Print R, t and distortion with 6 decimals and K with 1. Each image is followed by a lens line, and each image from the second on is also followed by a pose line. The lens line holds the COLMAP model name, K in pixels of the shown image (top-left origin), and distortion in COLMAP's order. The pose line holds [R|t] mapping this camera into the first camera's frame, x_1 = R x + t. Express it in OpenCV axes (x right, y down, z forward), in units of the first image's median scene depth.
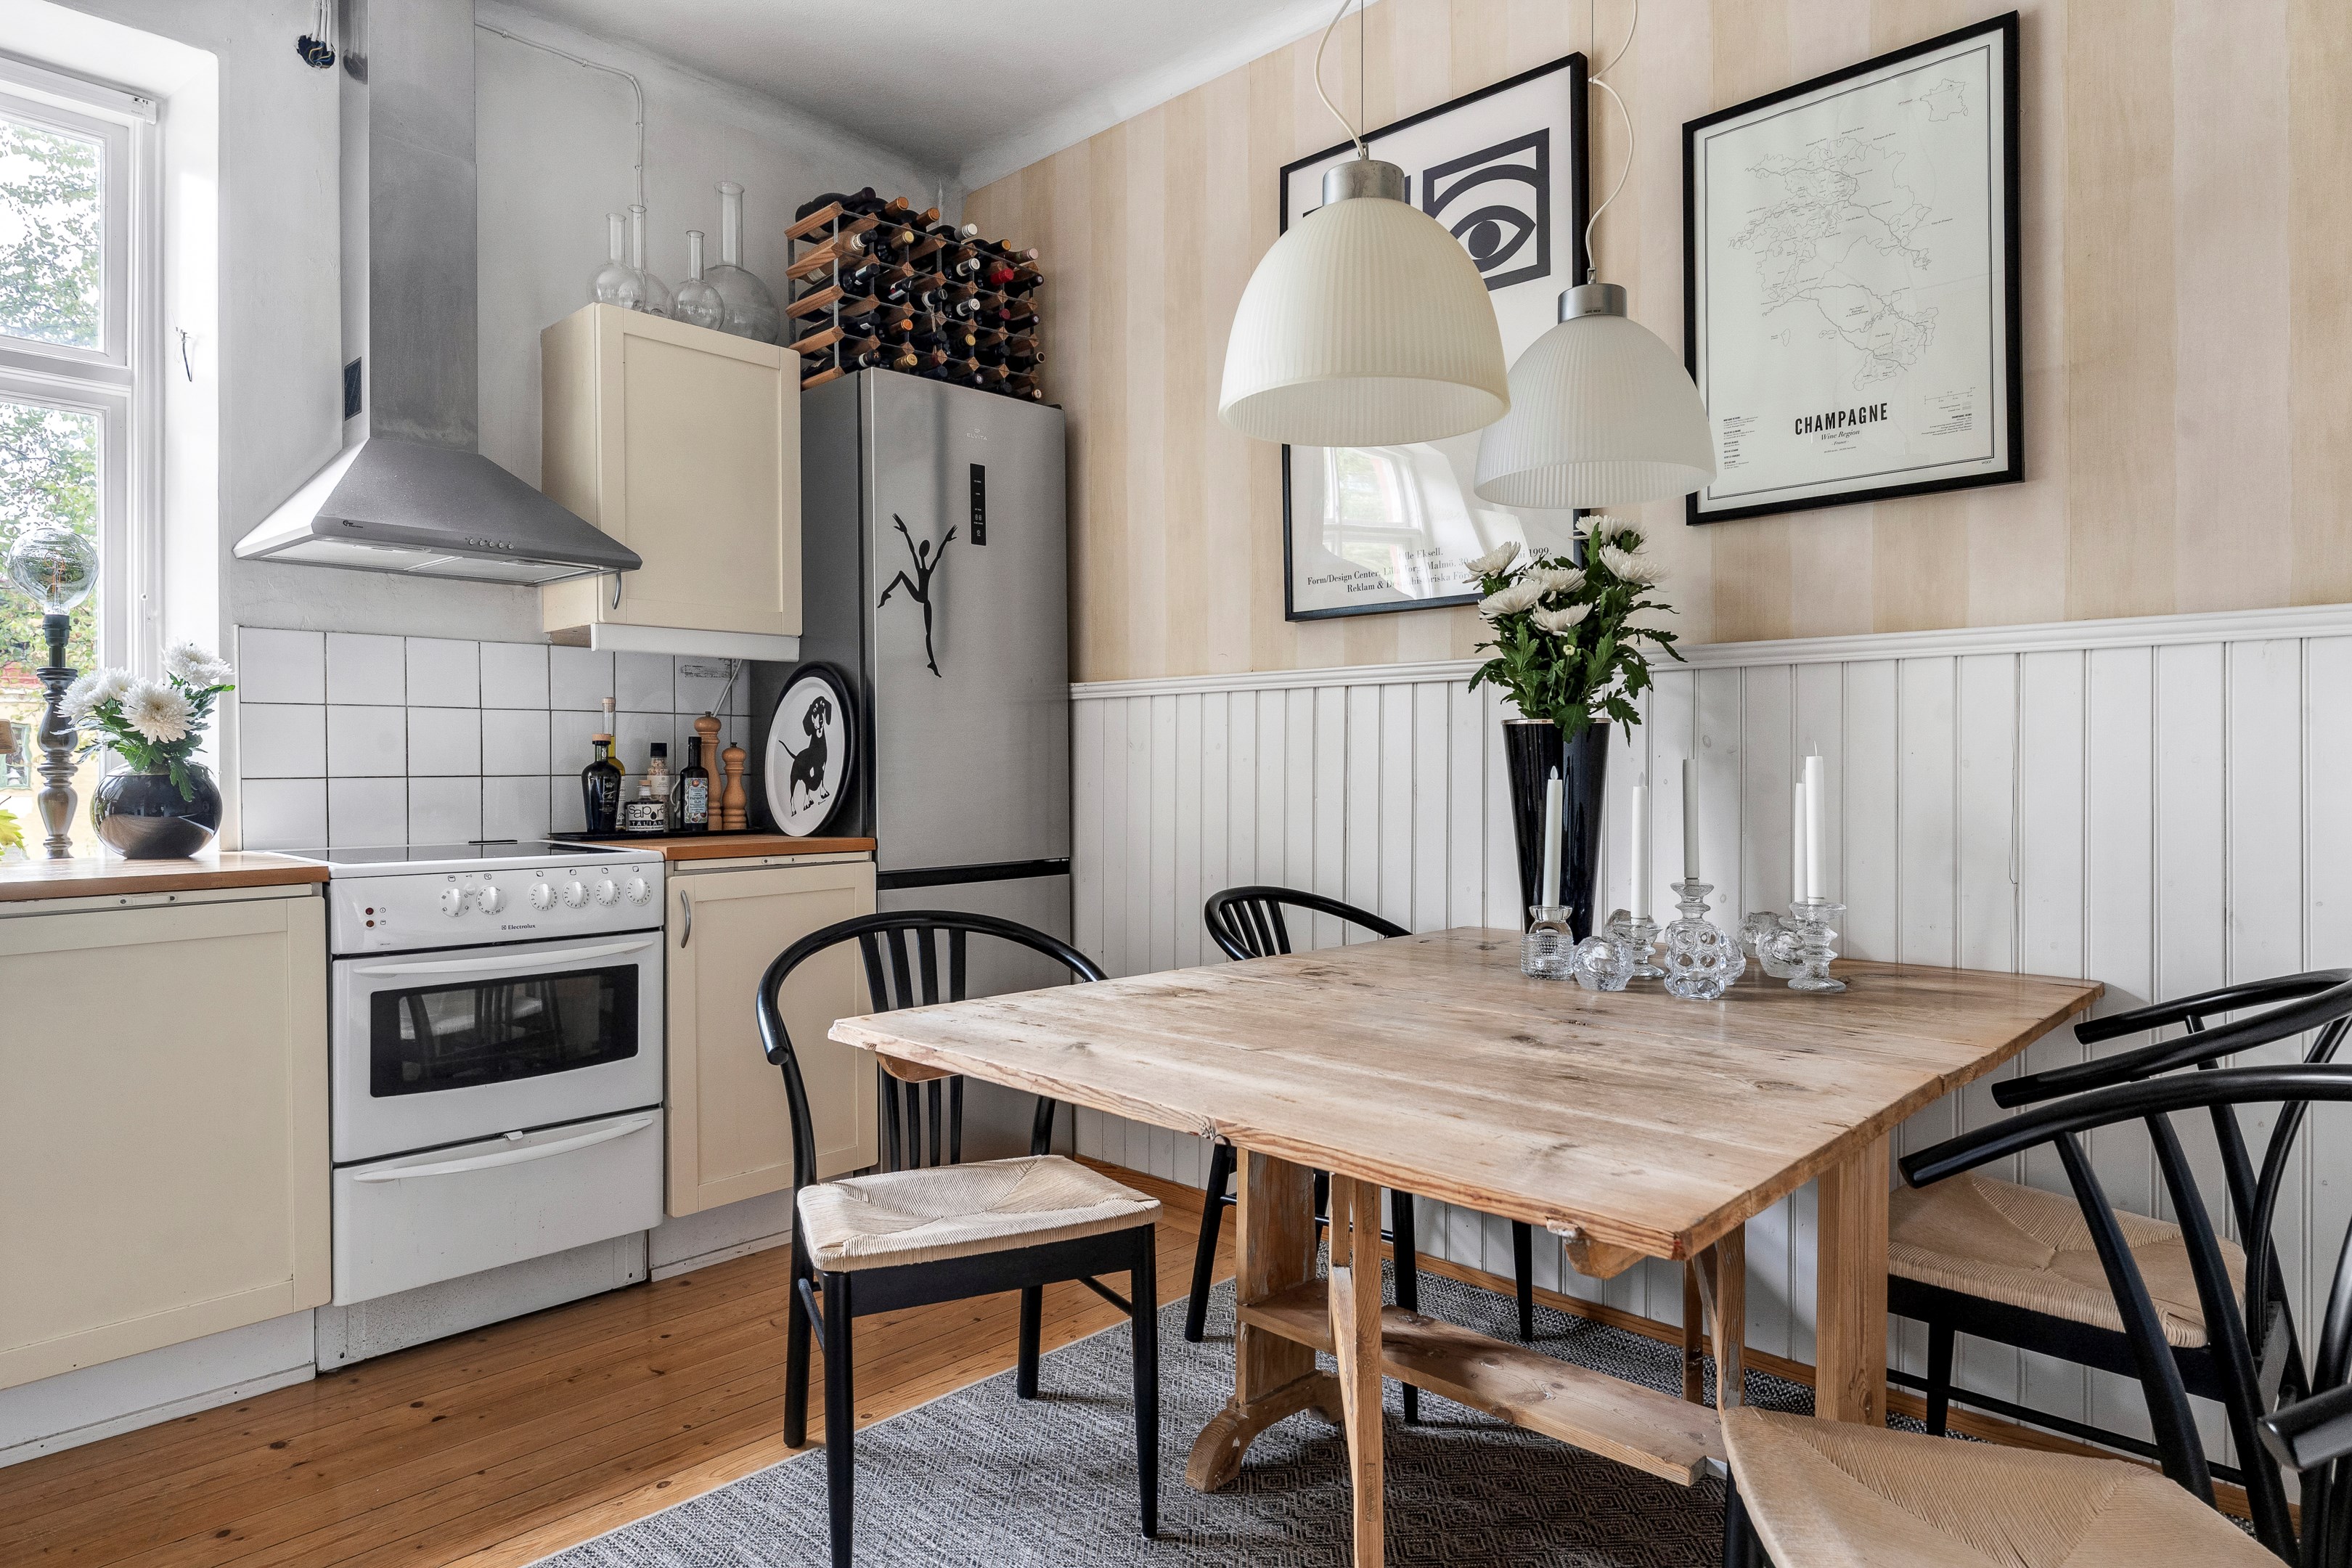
lens RADIAL K [[1352.3, 0, 1176.0], [0, 1352.3, 784.0], [0, 0, 1]] dist [-0.000444, 0.000603]
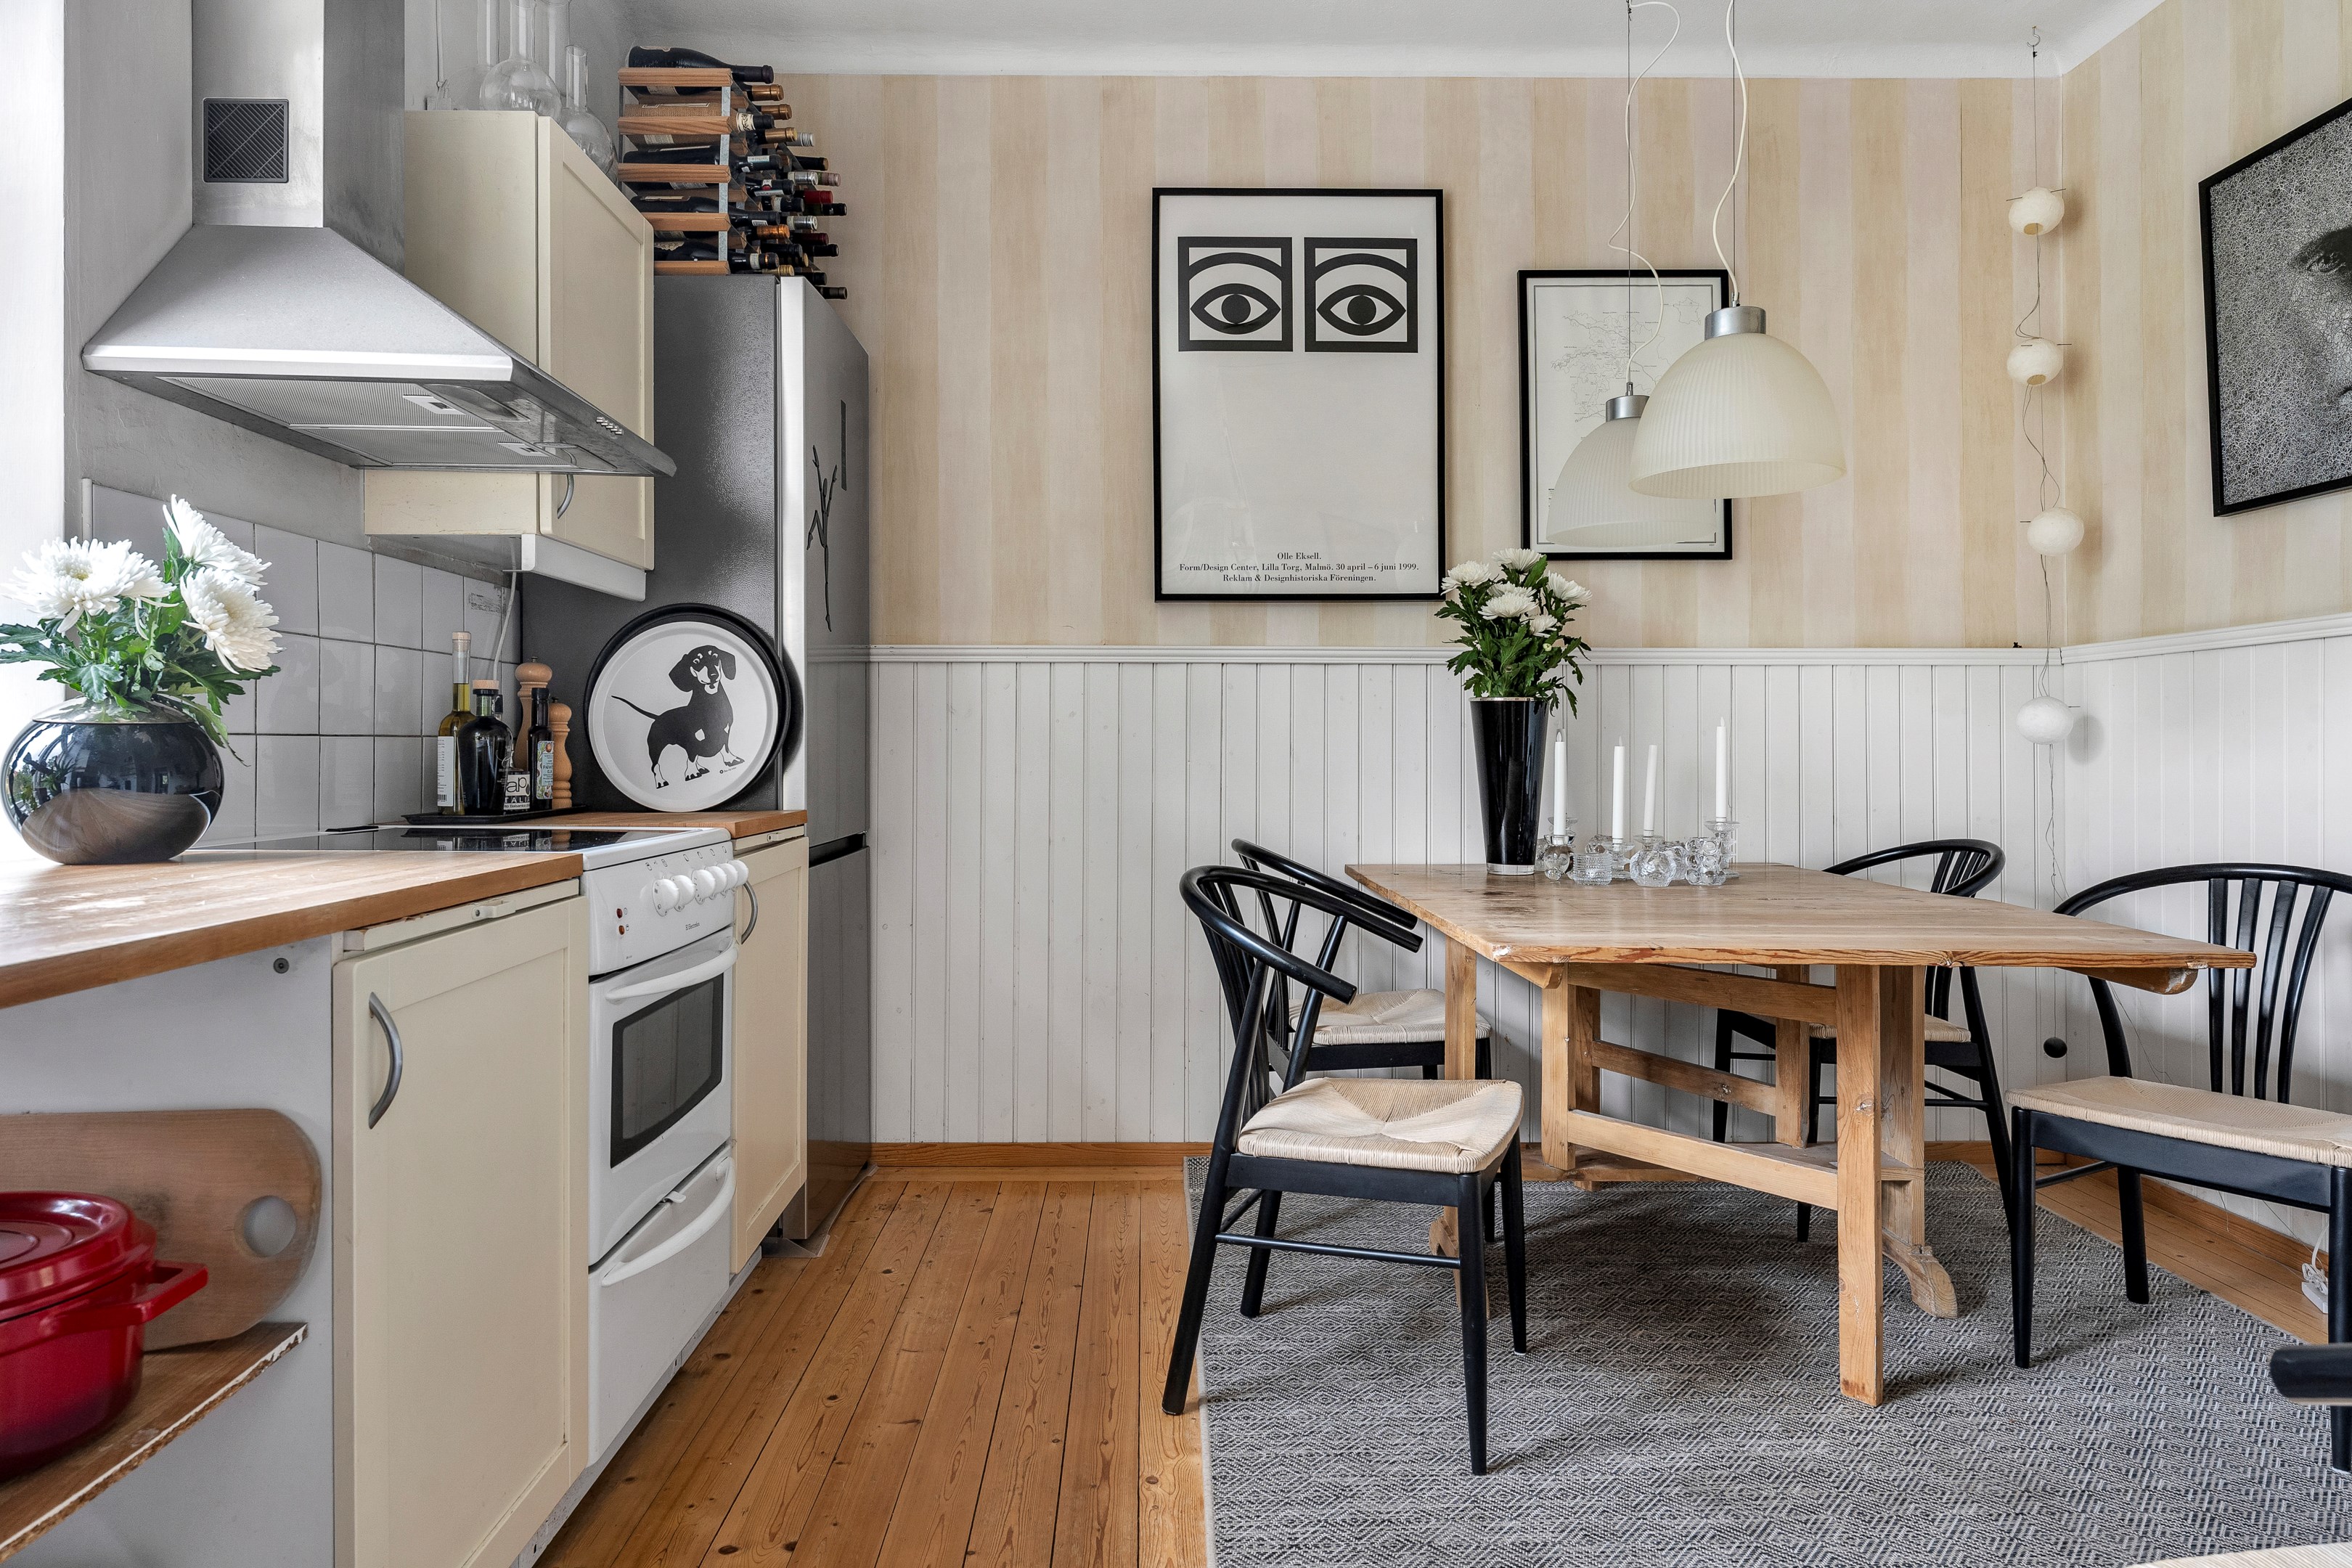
lens RADIAL K [[1357.9, 0, 1170.2], [0, 1357.9, 756.9], [0, 0, 1]] dist [-0.004718, -0.000891]
pose [[0.721221, -0.001238, 0.692704, -0.704411], [0.006277, 0.999969, -0.004748, 0.011788], [-0.692676, 0.007772, 0.721207, 0.208699]]
